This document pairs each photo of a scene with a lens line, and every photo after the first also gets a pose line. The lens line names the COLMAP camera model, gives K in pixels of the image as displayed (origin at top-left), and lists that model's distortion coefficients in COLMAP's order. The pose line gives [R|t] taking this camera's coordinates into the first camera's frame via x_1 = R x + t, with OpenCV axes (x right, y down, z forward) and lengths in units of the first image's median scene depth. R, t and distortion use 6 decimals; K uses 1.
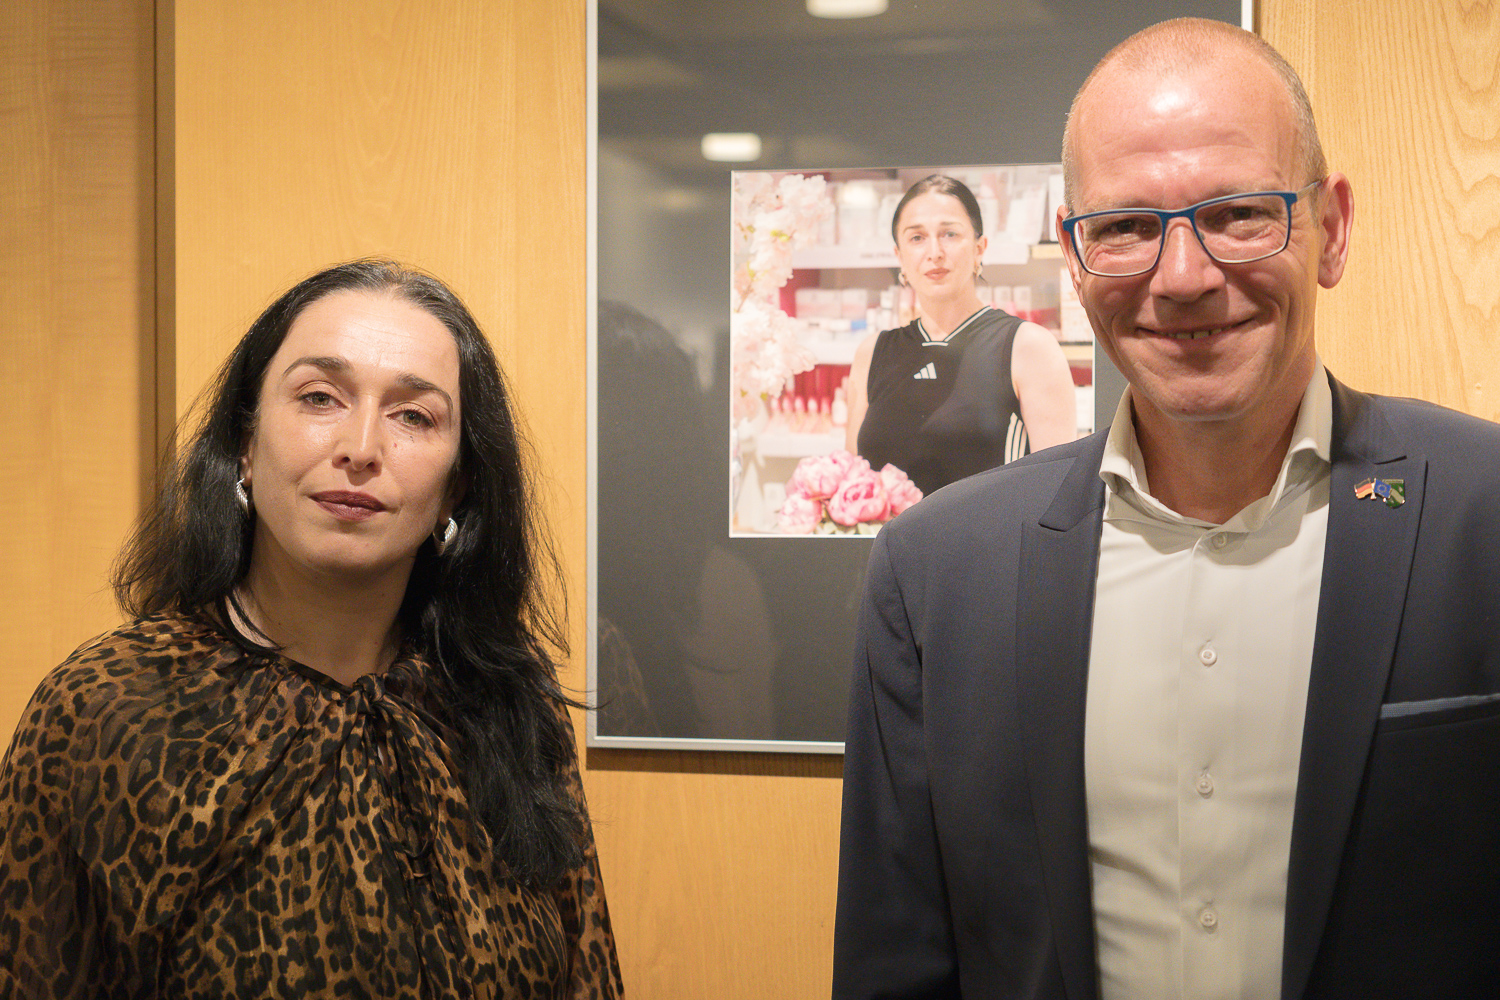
lens RADIAL K [[2806.0, 0, 750.8], [0, 2806.0, 495.4], [0, 0, 1]] dist [0.026071, 0.000000]
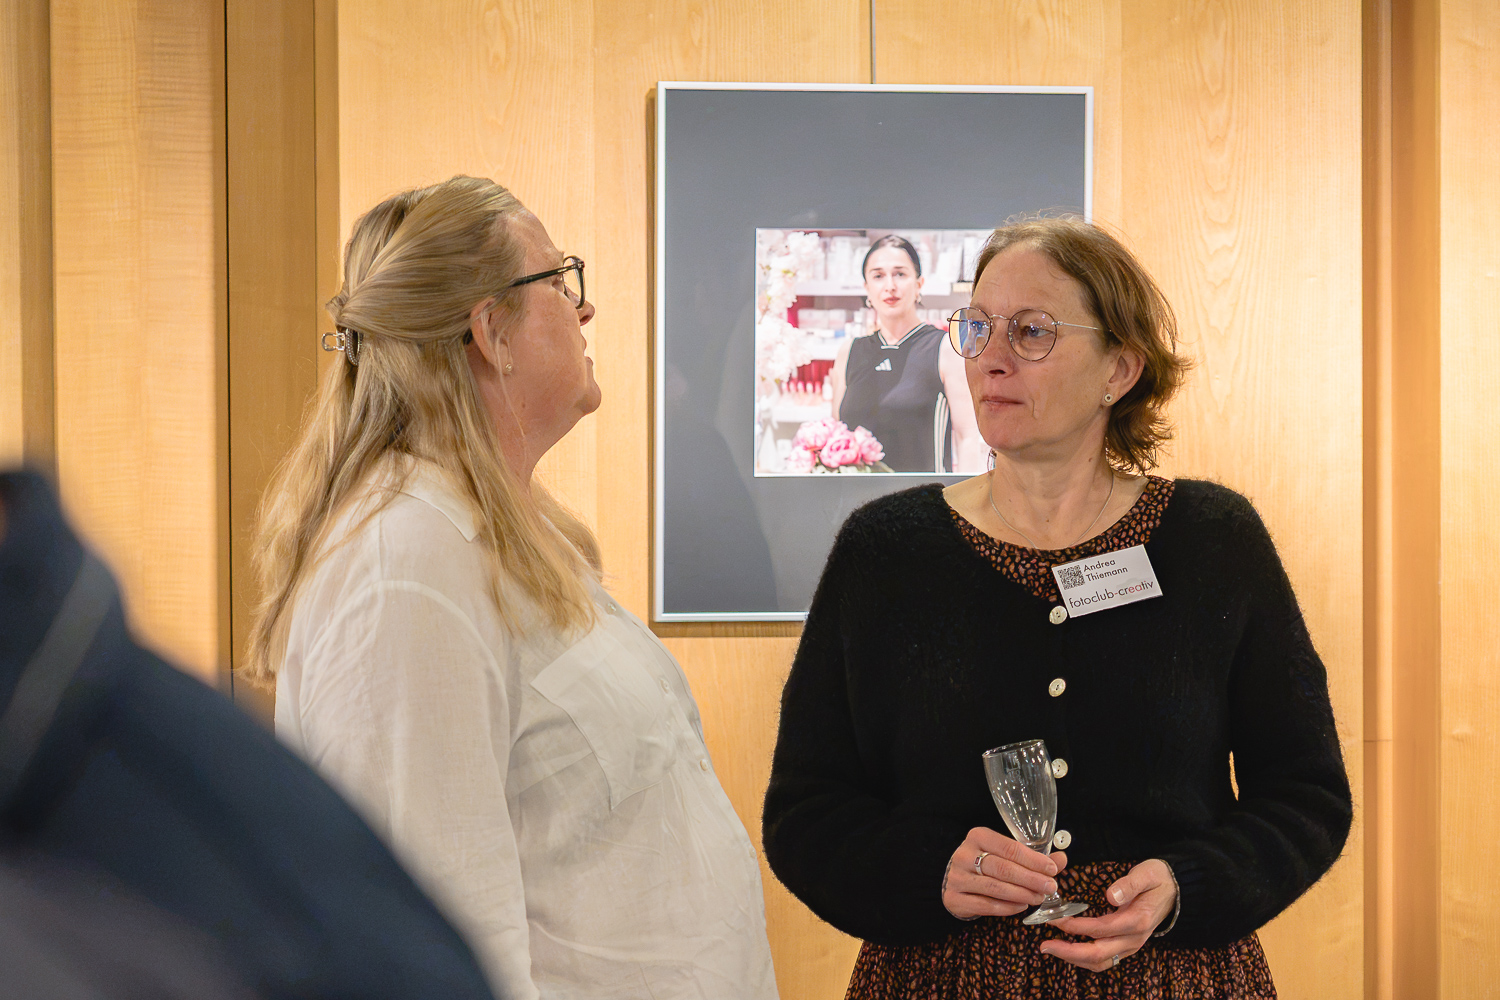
lens RADIAL K [[3517.8, 0, 749.5], [0, 3517.8, 501.5], [0, 0, 1]] dist [0.050109, 0.000000]
pose [[0.911118, -0.018497, 0.411730, -0.780315], [-0.000953, 0.998895, 0.046984, -0.059437], [-0.412144, -0.043200, 0.910094, -0.692744]]
